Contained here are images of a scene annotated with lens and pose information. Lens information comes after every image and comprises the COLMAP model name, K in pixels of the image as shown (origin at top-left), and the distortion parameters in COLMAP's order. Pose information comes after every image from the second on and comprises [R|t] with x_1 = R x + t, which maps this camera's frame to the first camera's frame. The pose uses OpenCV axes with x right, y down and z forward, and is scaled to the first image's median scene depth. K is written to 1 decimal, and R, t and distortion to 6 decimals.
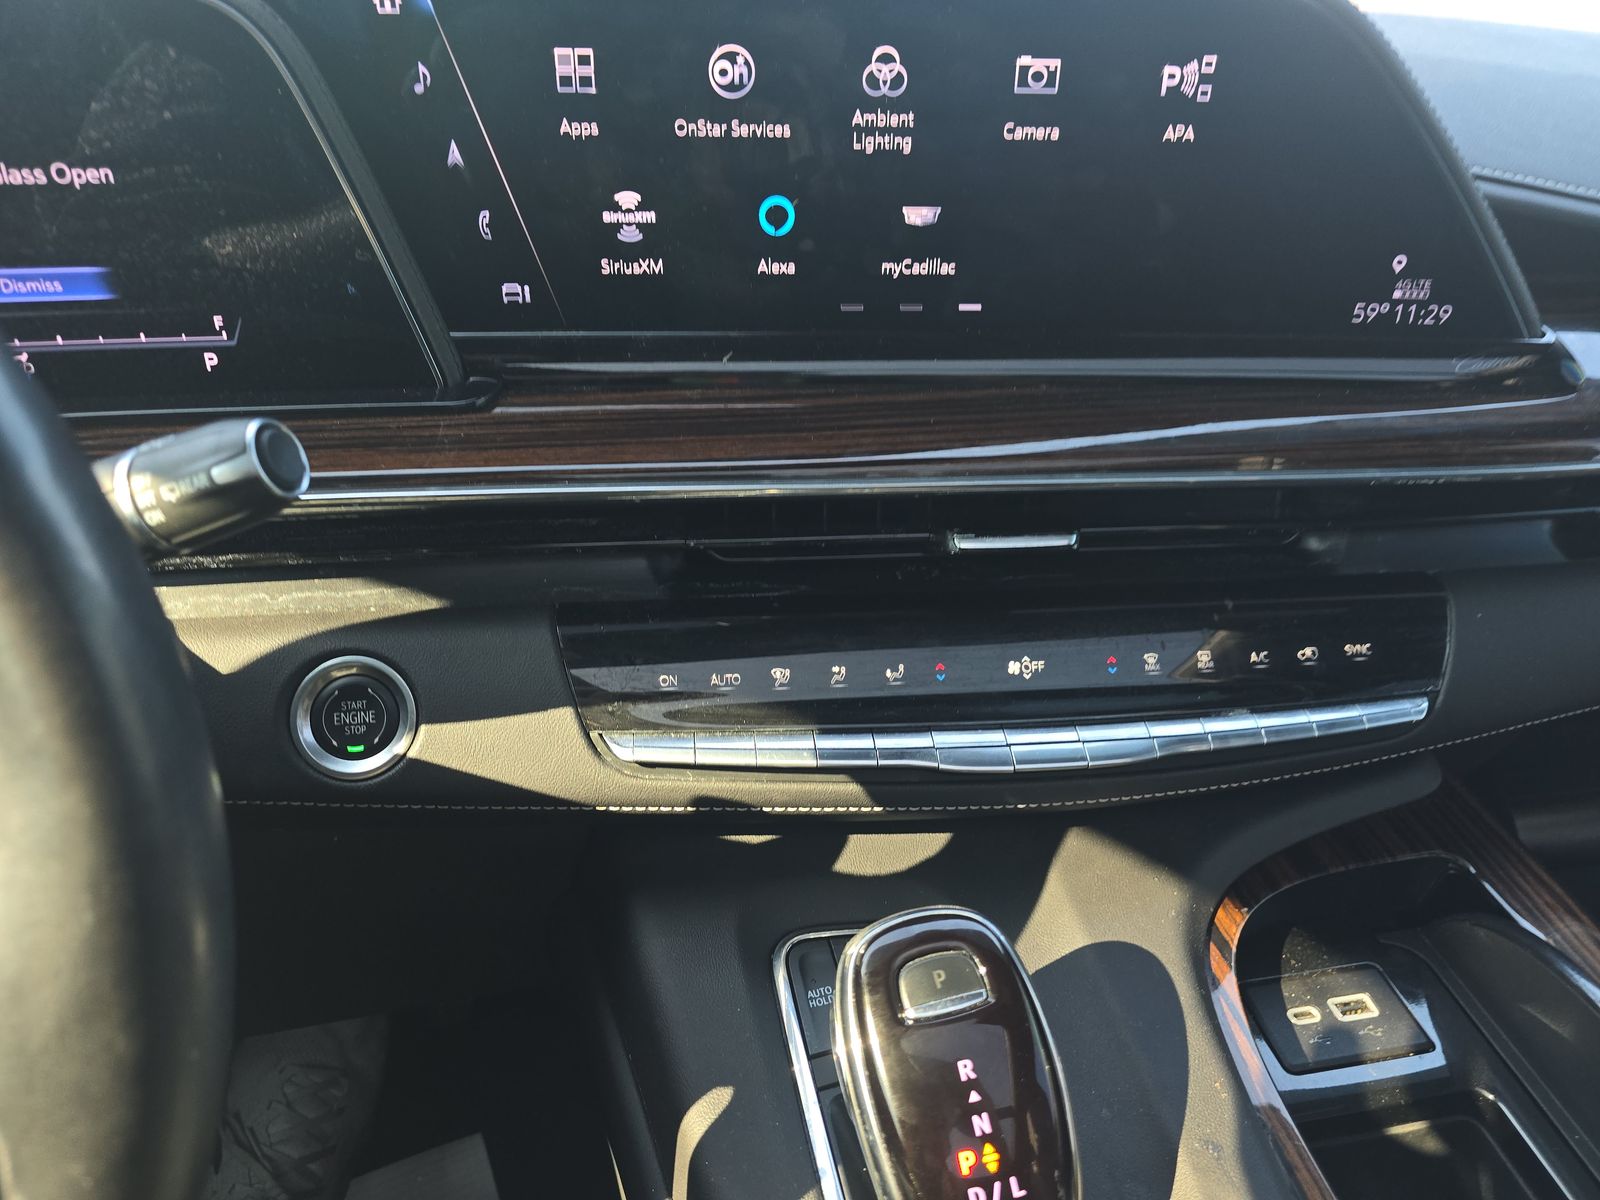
lens RADIAL K [[1086.2, 0, 800.0], [0, 1086.2, 600.0], [0, 0, 1]] dist [0.008024, -0.036635]
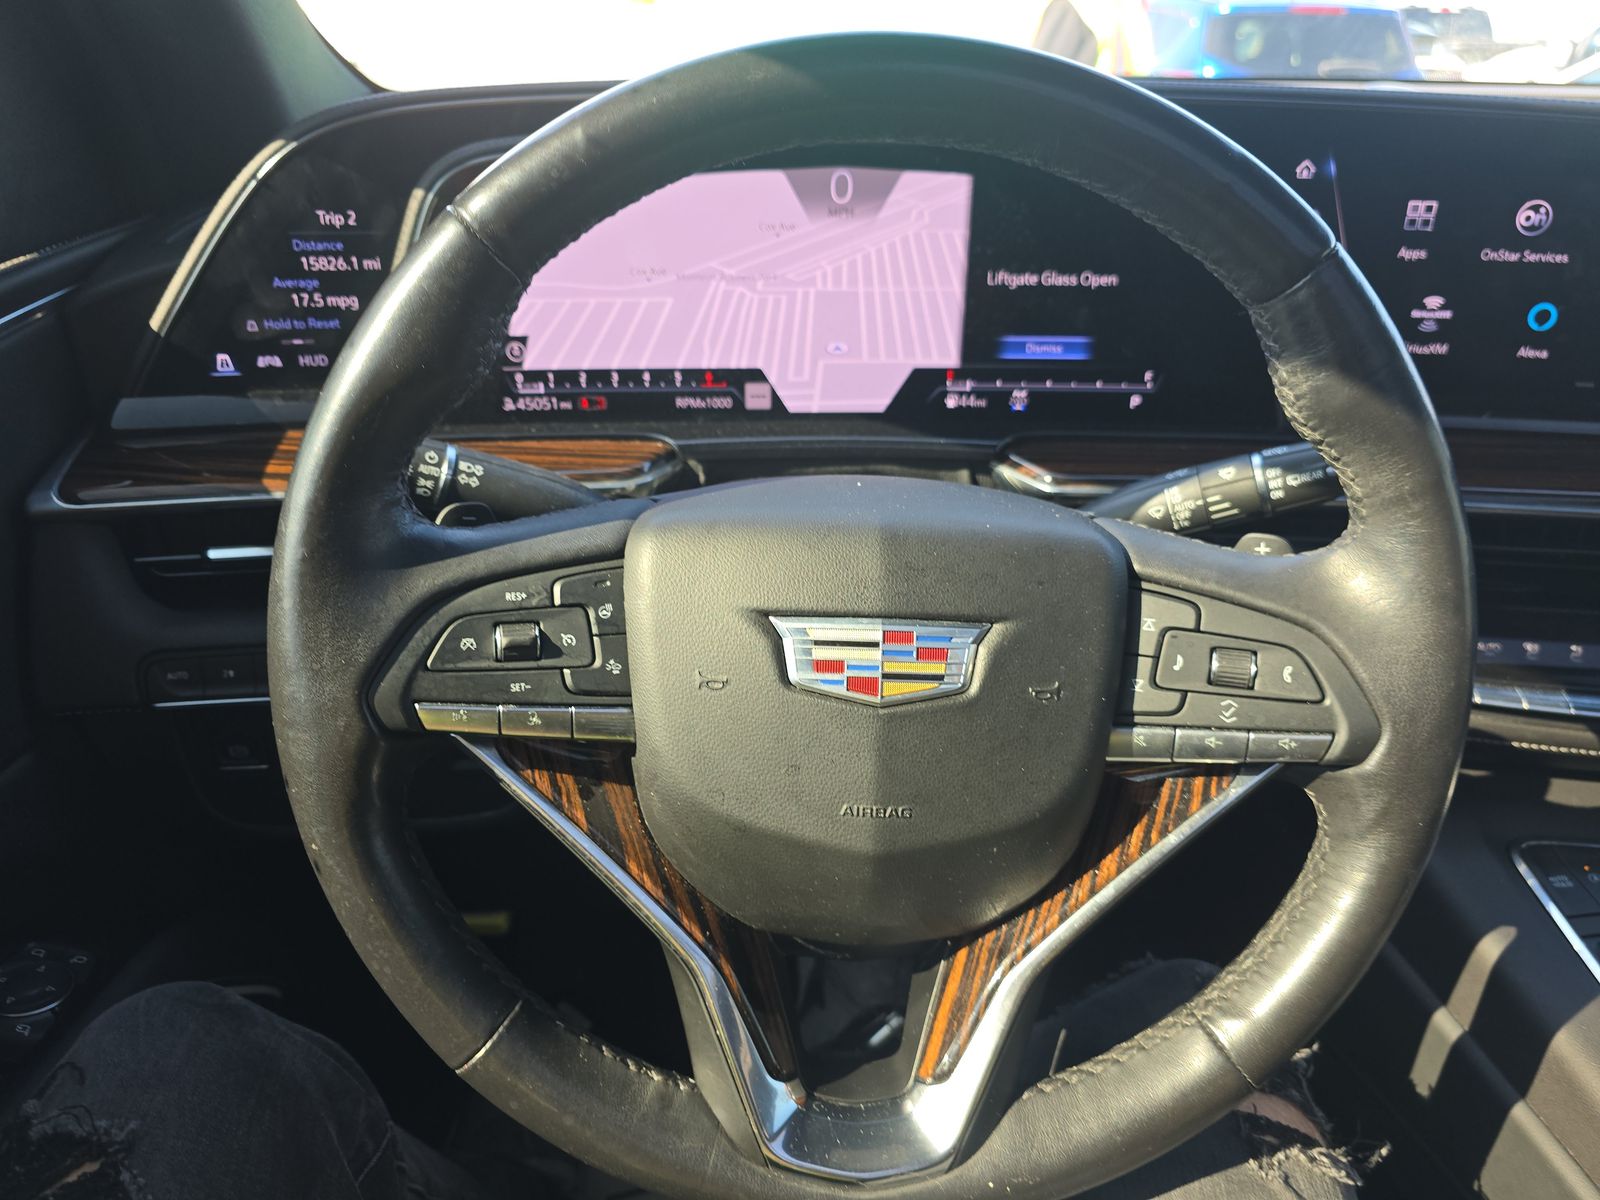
lens RADIAL K [[1086.2, 0, 800.0], [0, 1086.2, 600.0], [0, 0, 1]] dist [0.008024, -0.036635]
pose [[0.973036, 0.080898, -0.216003, -0.654225], [-0.091144, 0.995117, -0.037889, 0.151539], [0.211883, 0.056555, 0.975657, -0.550453]]
